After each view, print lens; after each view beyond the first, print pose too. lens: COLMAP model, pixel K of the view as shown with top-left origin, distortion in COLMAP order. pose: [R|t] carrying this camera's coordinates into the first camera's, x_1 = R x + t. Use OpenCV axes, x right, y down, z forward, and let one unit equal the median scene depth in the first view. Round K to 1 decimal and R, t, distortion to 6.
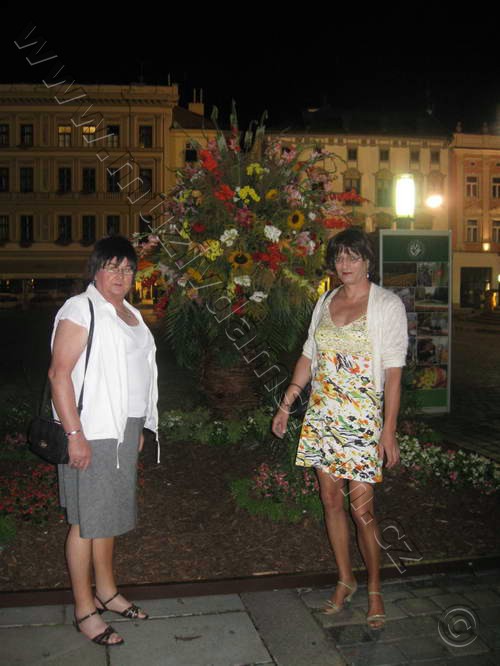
lens RADIAL K [[685.7, 0, 250.0], [0, 685.7, 333.0], [0, 0, 1]] dist [-0.131572, 0.023153]
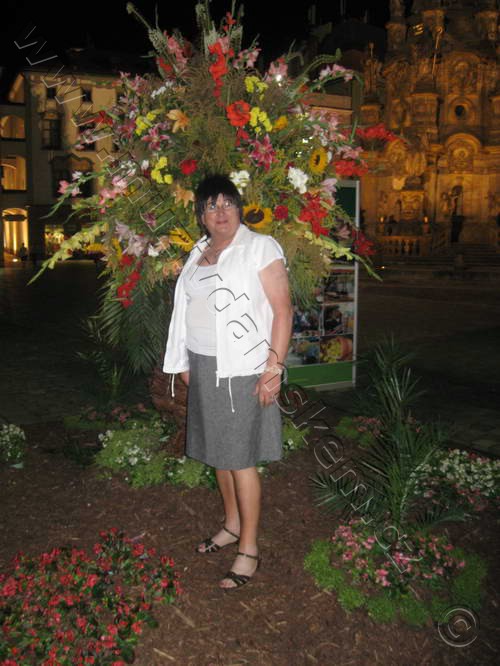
lens RADIAL K [[685.7, 0, 250.0], [0, 685.7, 333.0], [0, 0, 1]] dist [-0.131572, 0.023153]
pose [[0.935189, -0.047985, 0.350883, -0.252454], [0.022188, 0.996770, 0.077180, -0.044623], [-0.353453, -0.064392, 0.933233, 0.360145]]
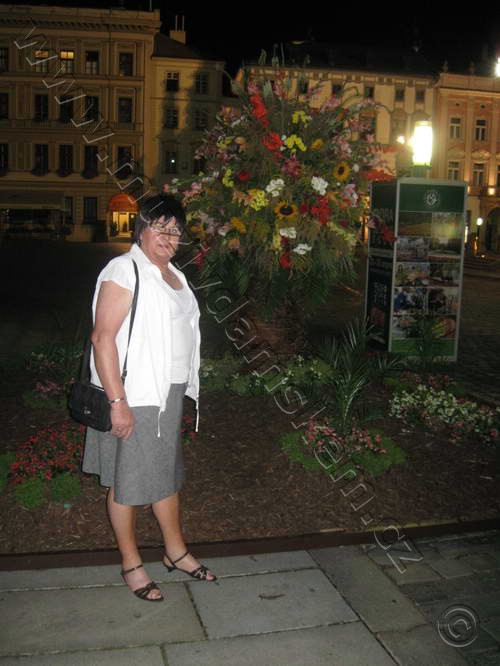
lens RADIAL K [[689.0, 0, 250.0], [0, 689.0, 333.0], [0, 0, 1]] dist [-0.142260, 0.055352]
pose [[0.998698, 0.022260, 0.045910, -0.104490], [-0.026501, 0.995224, 0.093947, -0.023098], [-0.043599, -0.095041, 0.994518, 0.007273]]
